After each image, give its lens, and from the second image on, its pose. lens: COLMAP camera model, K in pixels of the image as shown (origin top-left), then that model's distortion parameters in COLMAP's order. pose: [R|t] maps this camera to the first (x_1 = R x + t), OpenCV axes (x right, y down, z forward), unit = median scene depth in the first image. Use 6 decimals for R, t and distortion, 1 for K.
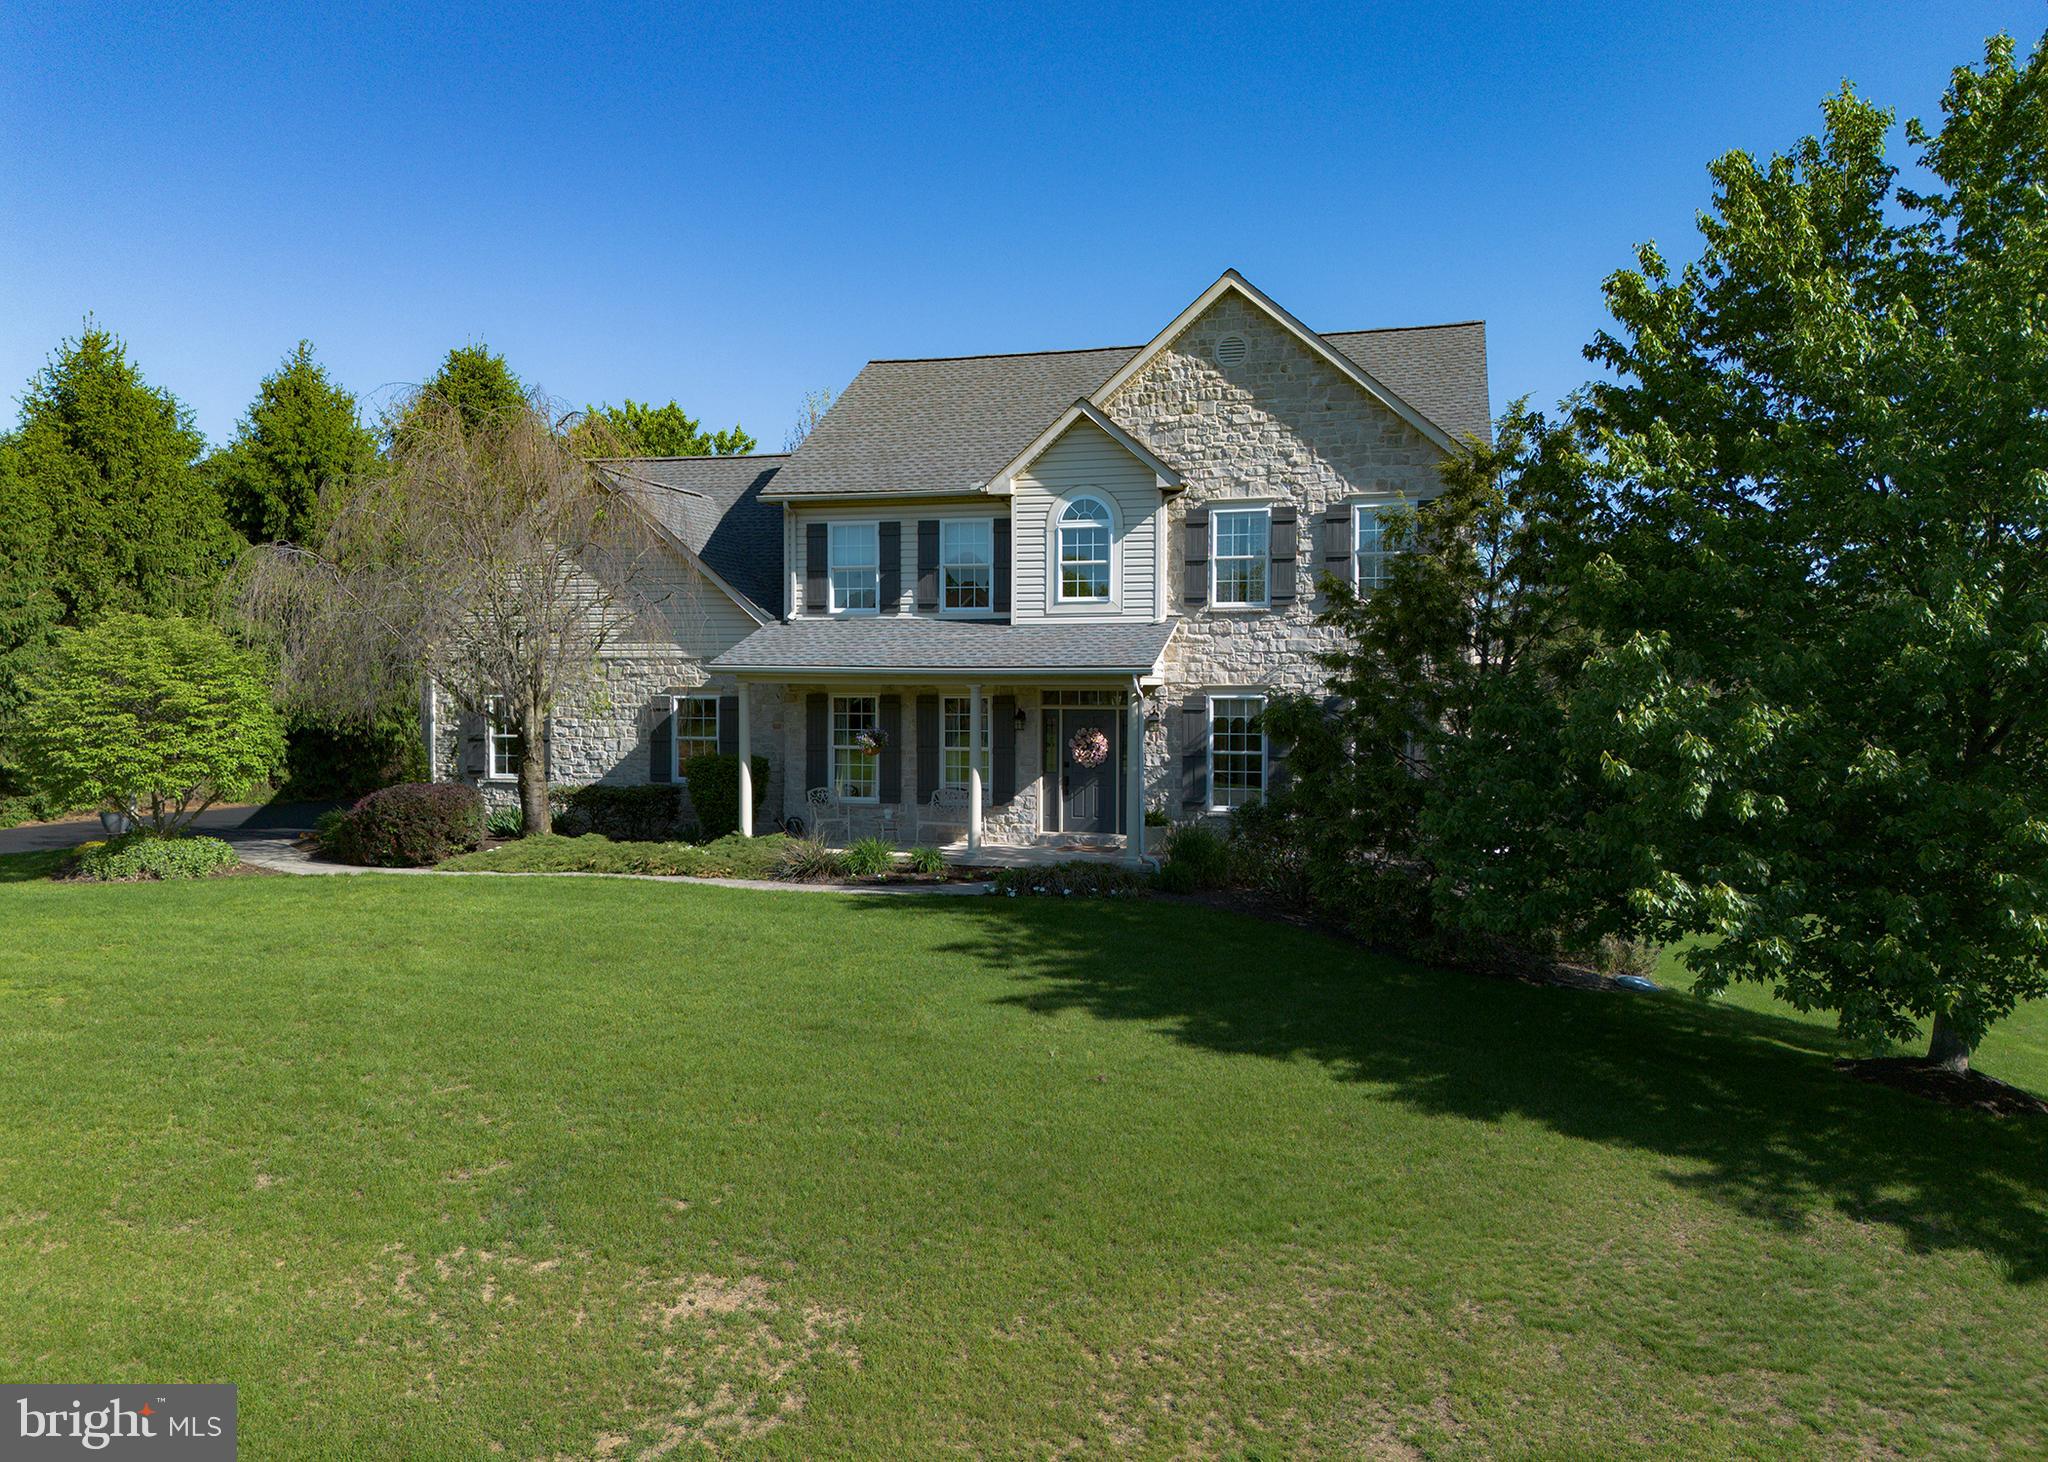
lens RADIAL K [[1435.0, 0, 1024.0], [0, 1435.0, 731.0], [0, 0, 1]] dist [0.077919, -0.074313]
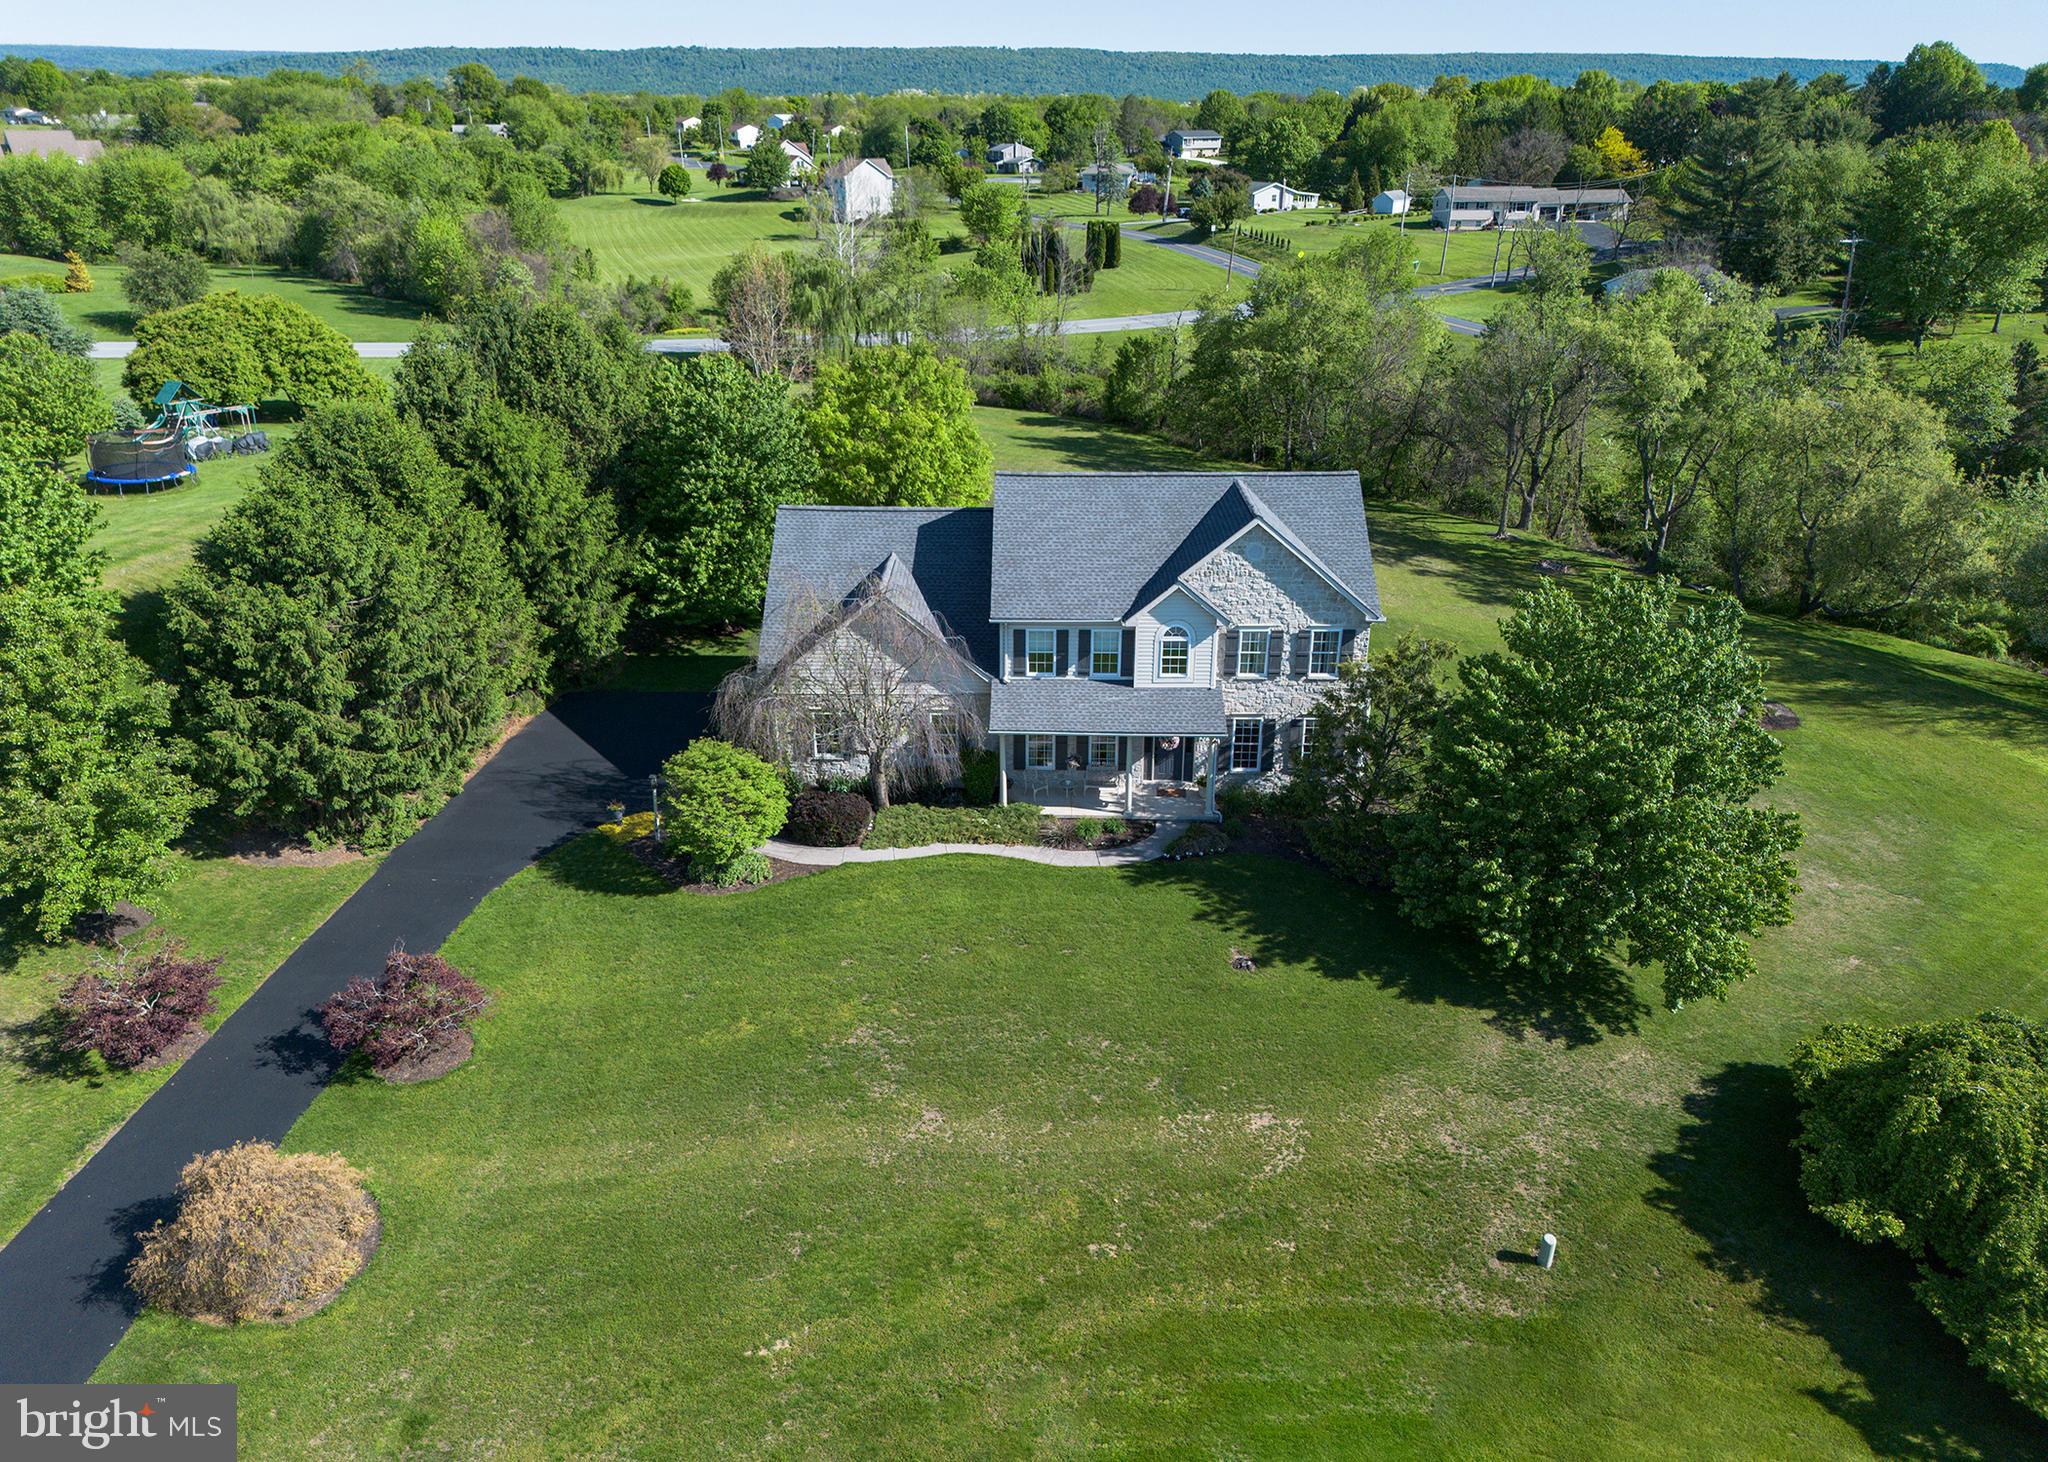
lens RADIAL K [[1397.6, 0, 1021.1], [0, 1397.6, 699.5], [0, 0, 1]] dist [0.077282, -0.073342]
pose [[0.966727, -0.098327, 0.236158, -0.610987], [0.008505, 0.935020, 0.354492, -0.738432], [-0.255668, -0.340689, 0.904746, -0.665343]]
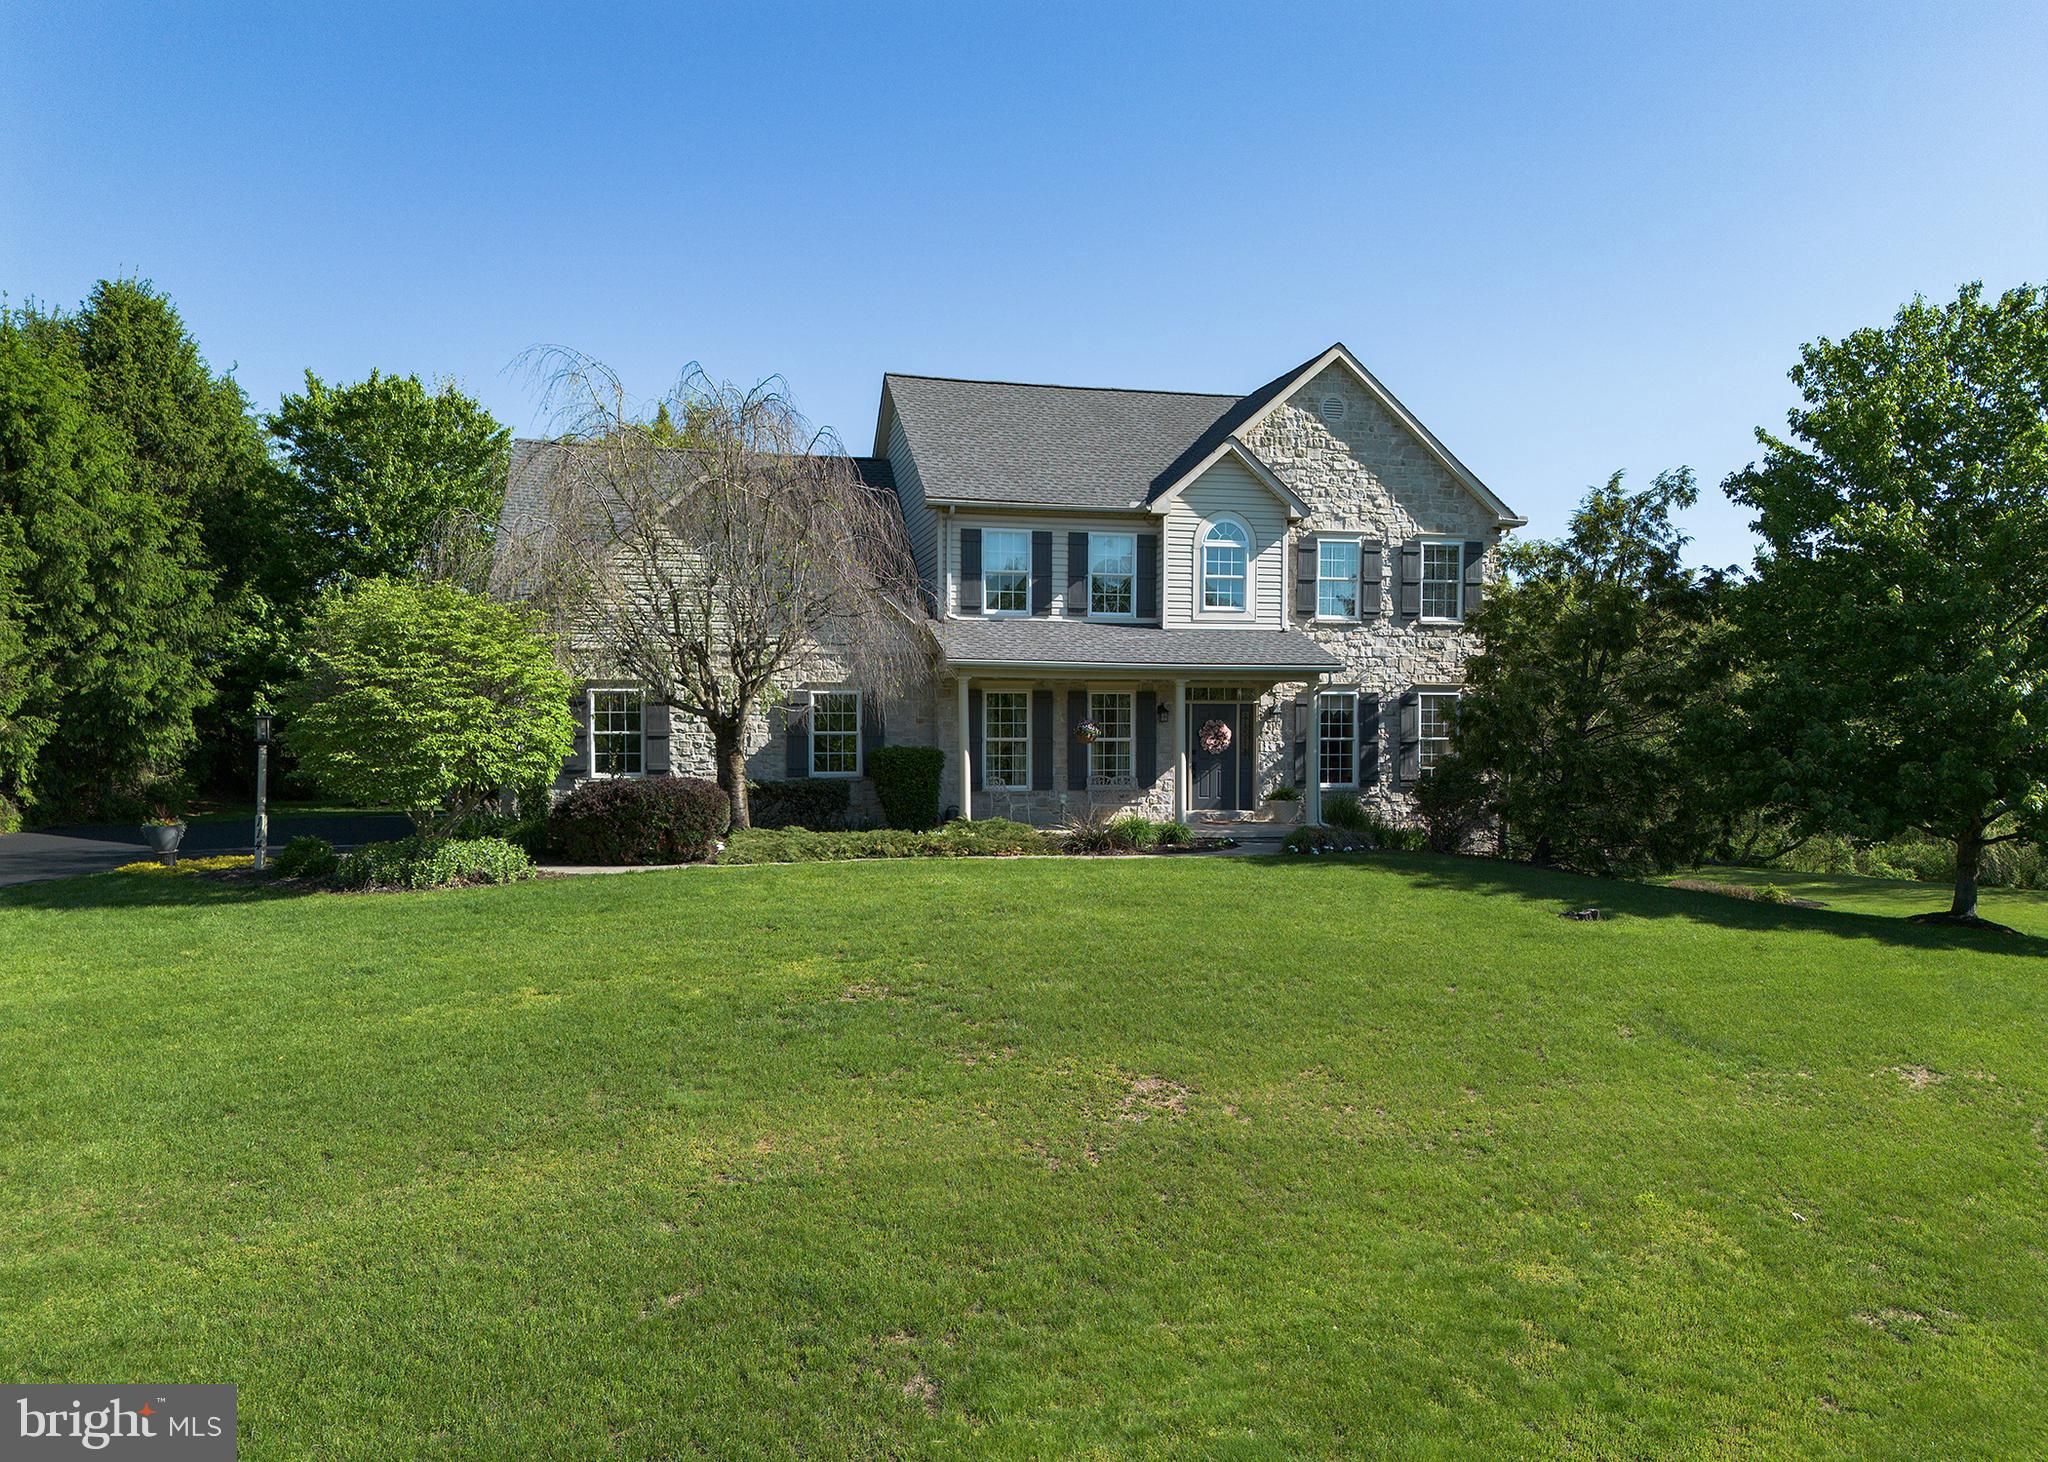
lens RADIAL K [[1408.5, 0, 1017.3], [0, 1408.5, 771.2], [0, 0, 1]] dist [0.072883, -0.069243]
pose [[0.871943, -0.017149, 0.489307, -0.677450], [0.014048, 0.999851, 0.010010, 0.026742], [-0.489406, -0.001854, 0.872054, 0.083689]]
